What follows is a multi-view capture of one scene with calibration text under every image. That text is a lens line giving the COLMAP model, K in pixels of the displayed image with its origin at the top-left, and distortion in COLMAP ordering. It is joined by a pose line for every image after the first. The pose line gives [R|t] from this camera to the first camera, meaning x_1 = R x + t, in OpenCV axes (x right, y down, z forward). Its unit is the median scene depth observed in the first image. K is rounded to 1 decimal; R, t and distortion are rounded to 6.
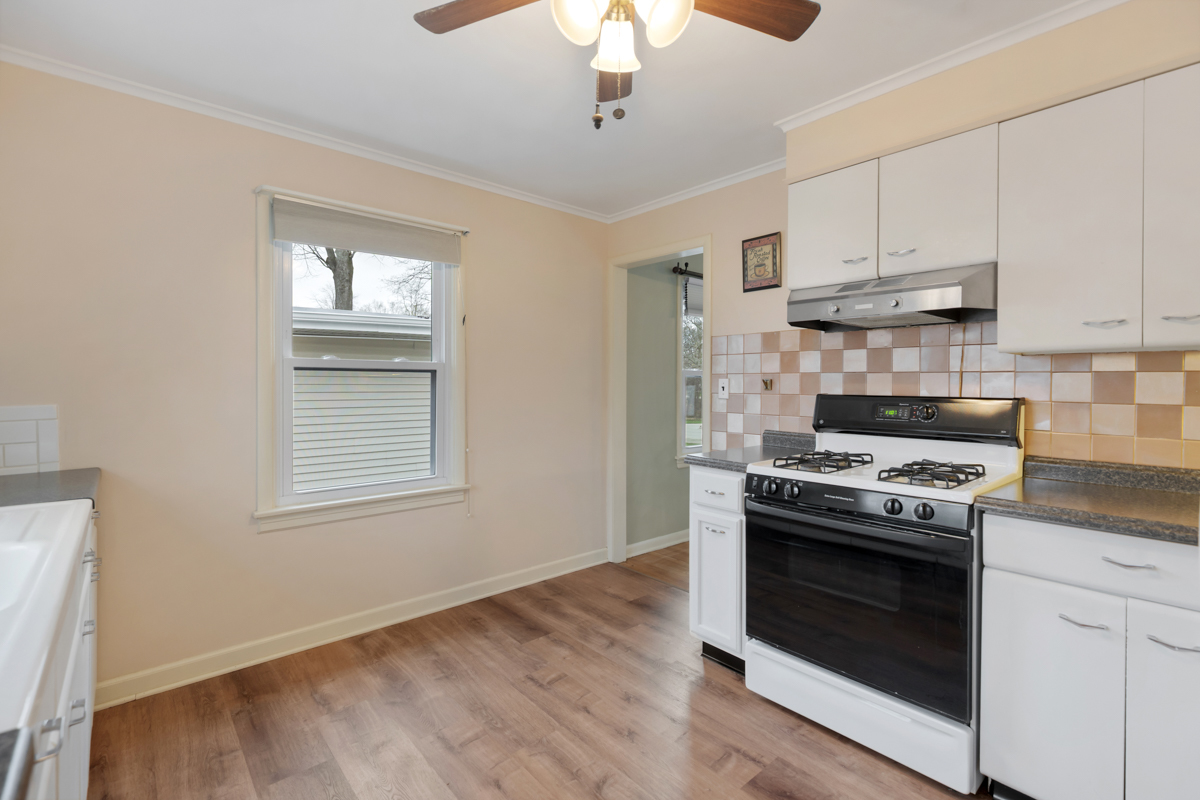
lens RADIAL K [[545.7, 0, 607.5], [0, 545.7, 388.2], [0, 0, 1]] dist [0.007373, -0.000219]
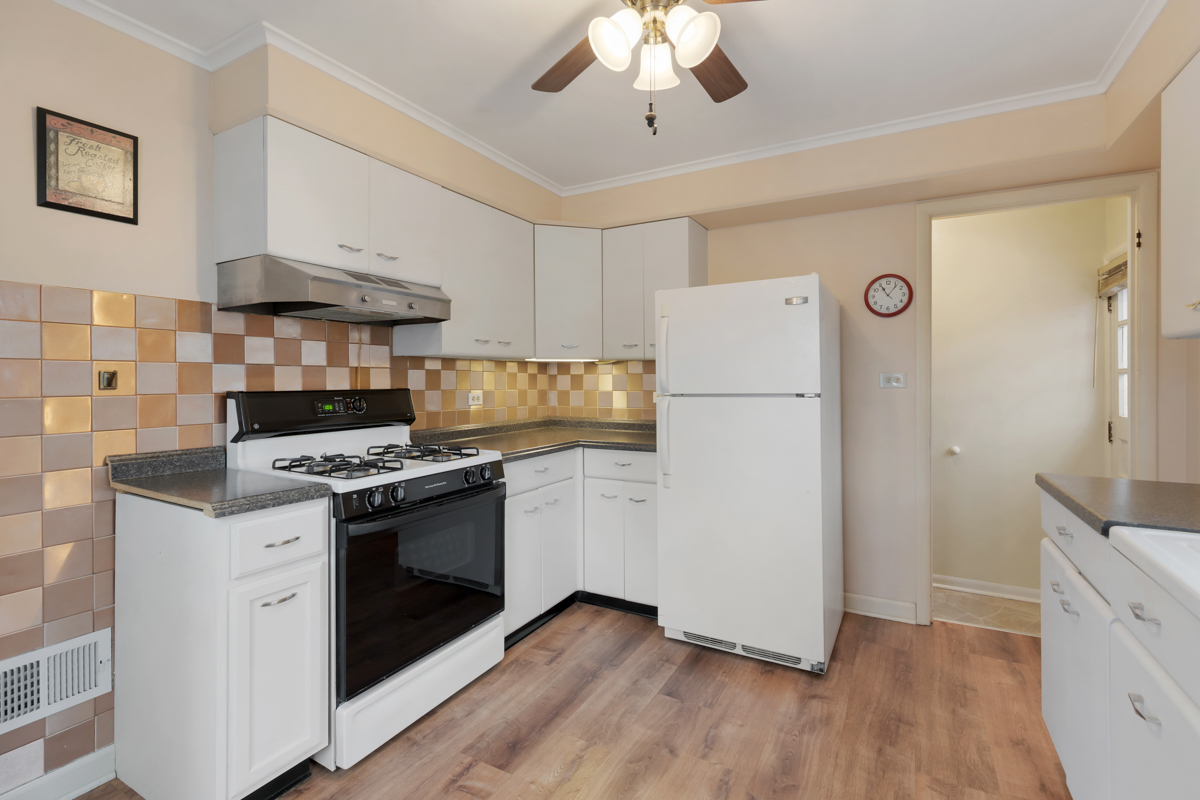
lens RADIAL K [[545.7, 0, 614.4], [0, 545.7, 380.5], [0, 0, 1]] dist [0.007373, -0.000219]
pose [[-0.343461, -0.006505, 0.939145, -0.612307], [0.009217, 0.999905, 0.010296, -0.009283], [-0.939122, 0.012193, -0.343368, 0.915787]]
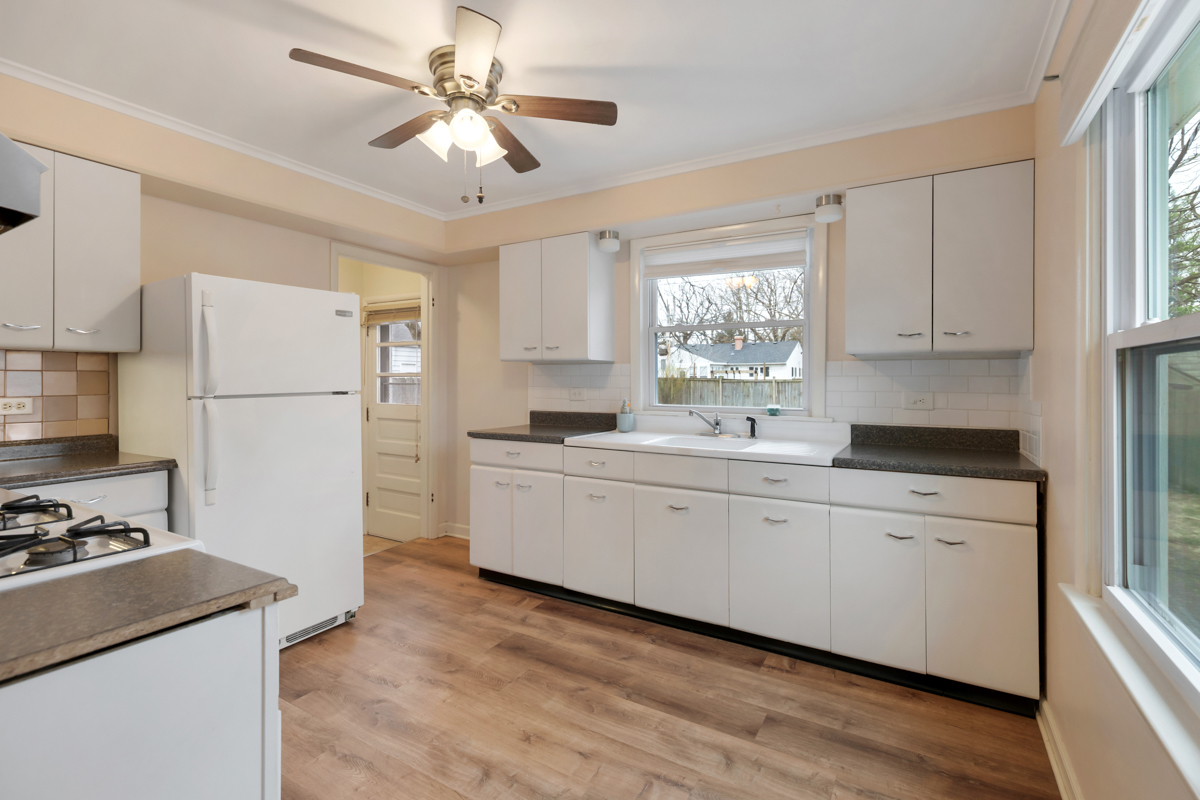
lens RADIAL K [[545.7, 0, 607.5], [0, 545.7, 379.1], [0, 0, 1]] dist [0.007373, -0.000219]
pose [[-0.951468, -0.004955, -0.307709, 0.068501], [-0.007089, 0.999958, 0.005816, -0.009939], [0.307667, 0.007715, -0.951463, 1.605417]]
